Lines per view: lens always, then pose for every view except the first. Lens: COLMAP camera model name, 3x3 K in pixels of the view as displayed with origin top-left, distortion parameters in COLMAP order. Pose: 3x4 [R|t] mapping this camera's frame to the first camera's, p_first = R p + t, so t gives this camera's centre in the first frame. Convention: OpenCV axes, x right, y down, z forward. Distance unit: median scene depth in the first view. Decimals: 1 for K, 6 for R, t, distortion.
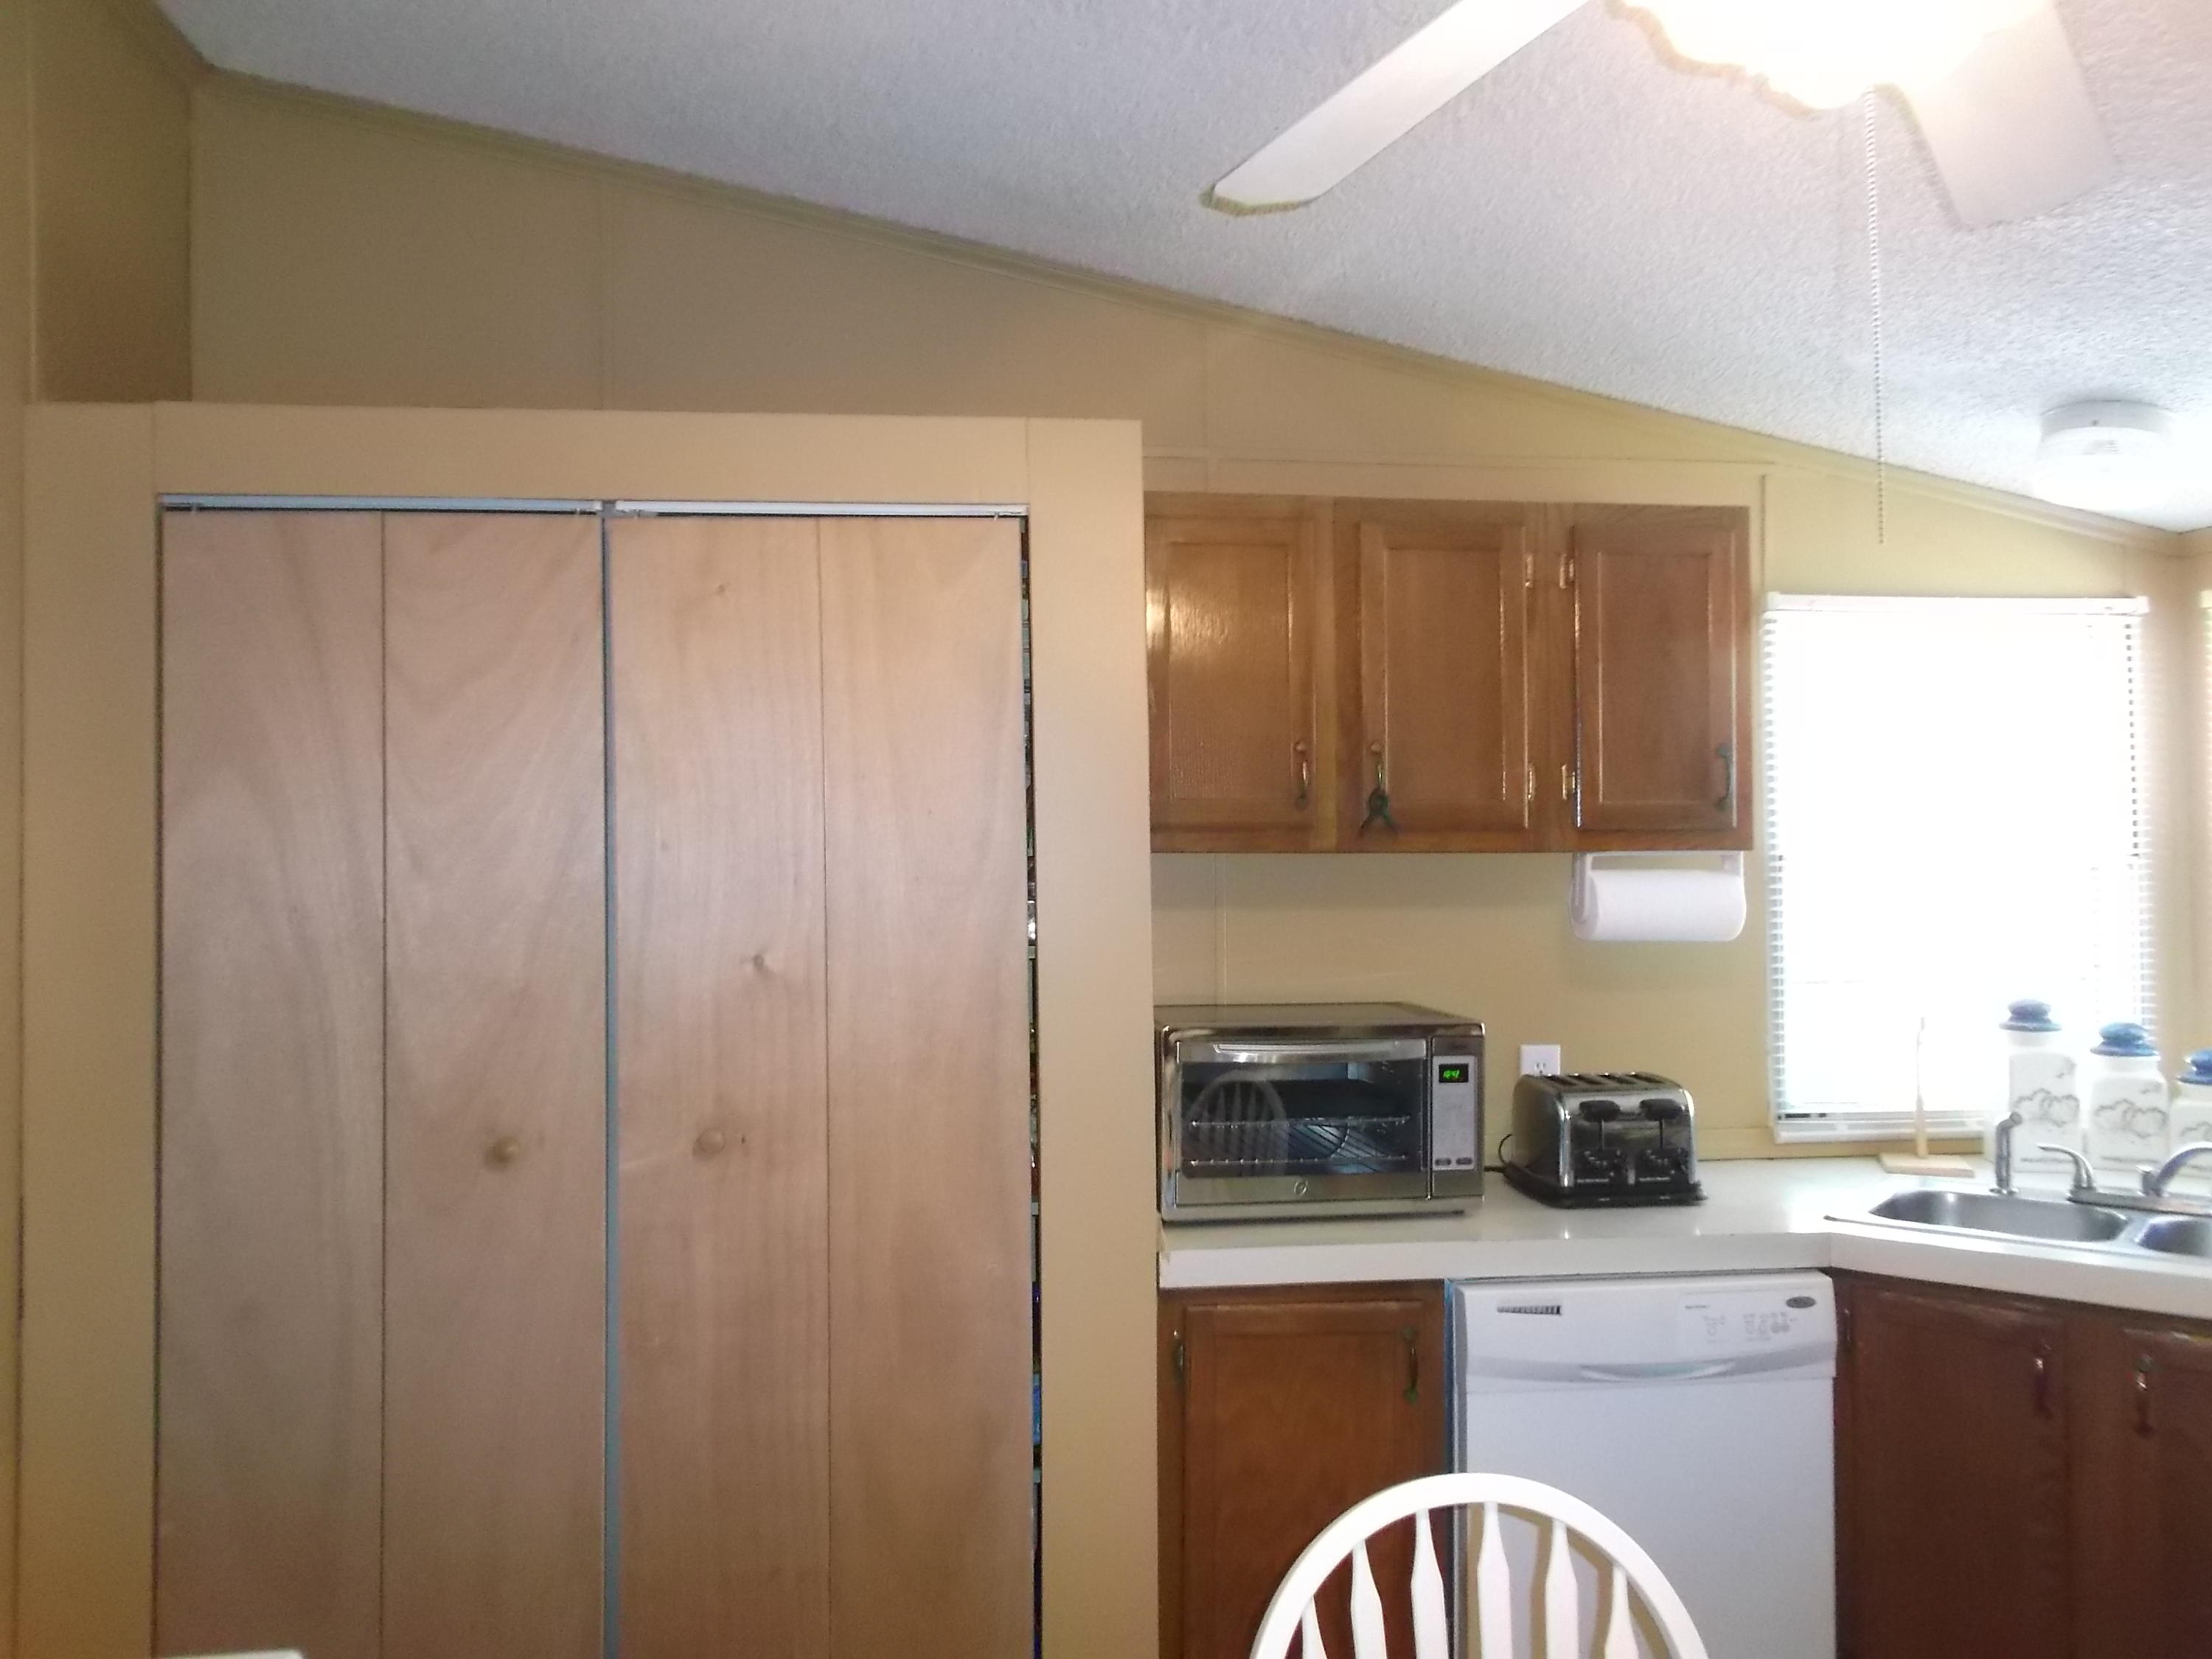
lens RADIAL K [[1715.5, 0, 1096.2], [0, 1715.5, 797.7], [0, 0, 1]] dist [0.000639, -0.002244]
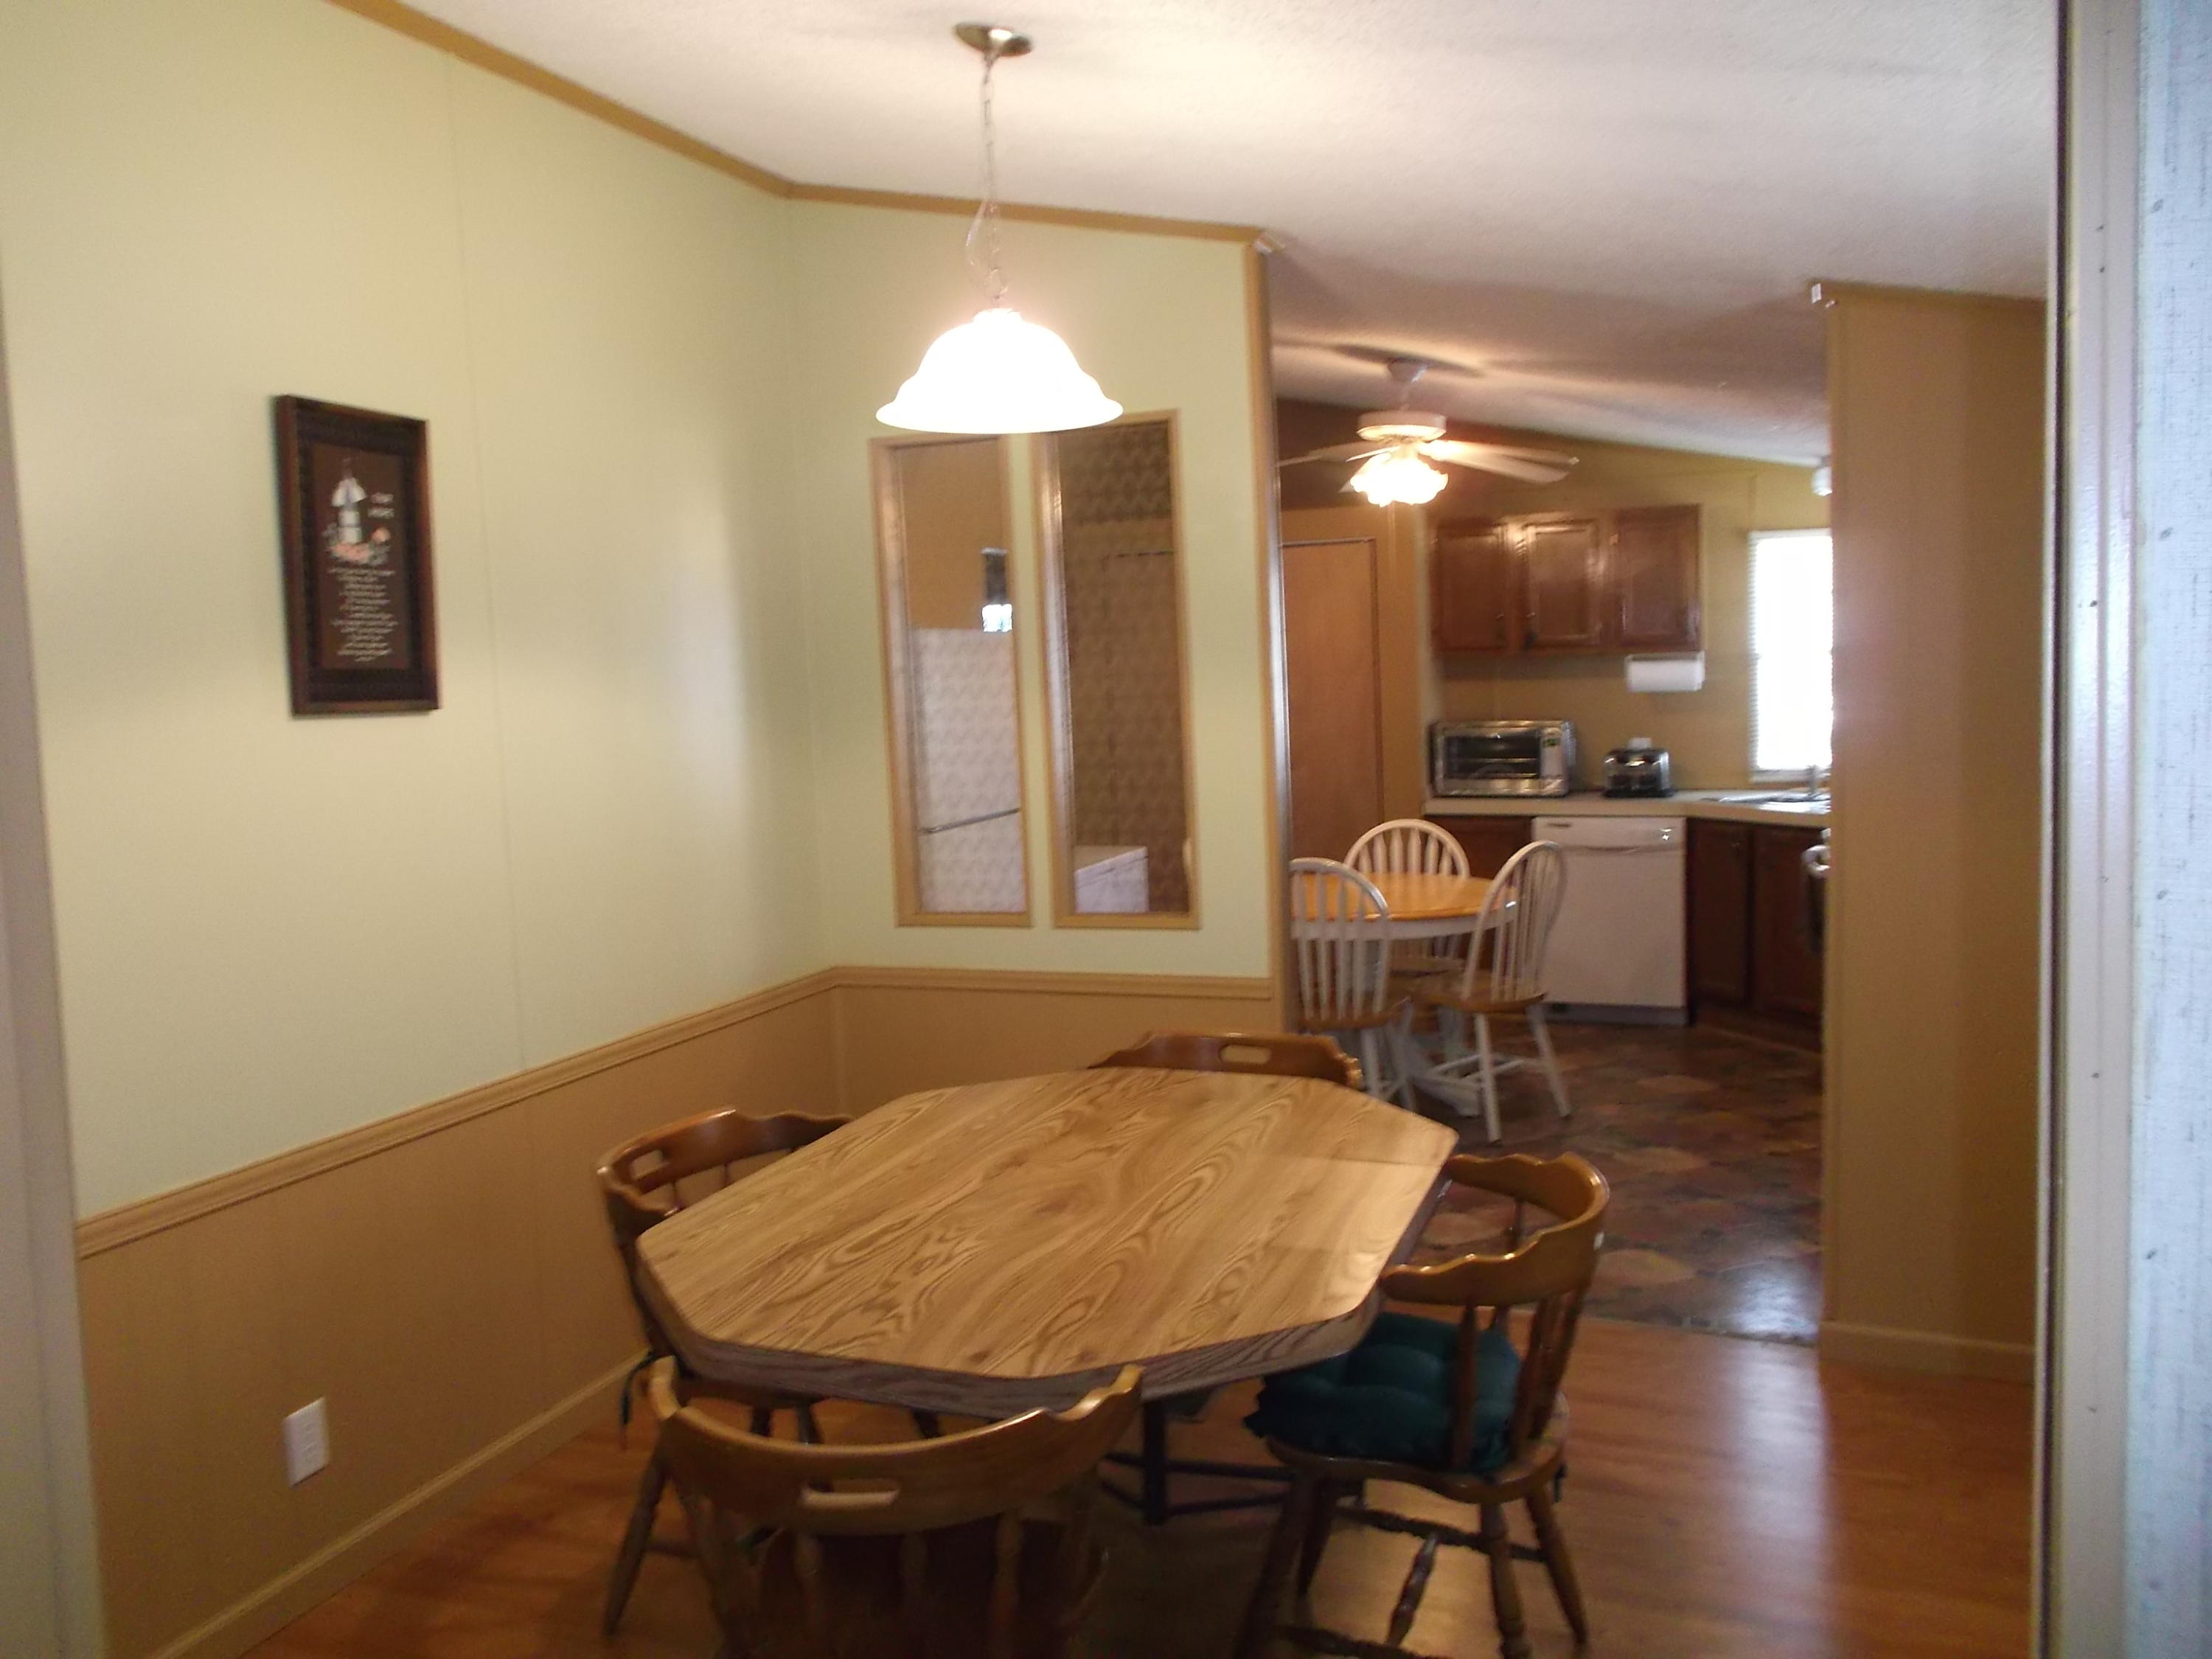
lens RADIAL K [[1715.5, 0, 1096.2], [0, 1715.5, 797.7], [0, 0, 1]] dist [0.000639, -0.002244]
pose [[0.882701, 0.008833, -0.469852, 0.774948], [0.043610, 0.993969, 0.100615, -0.044272], [0.467907, -0.109303, 0.876993, -1.506555]]
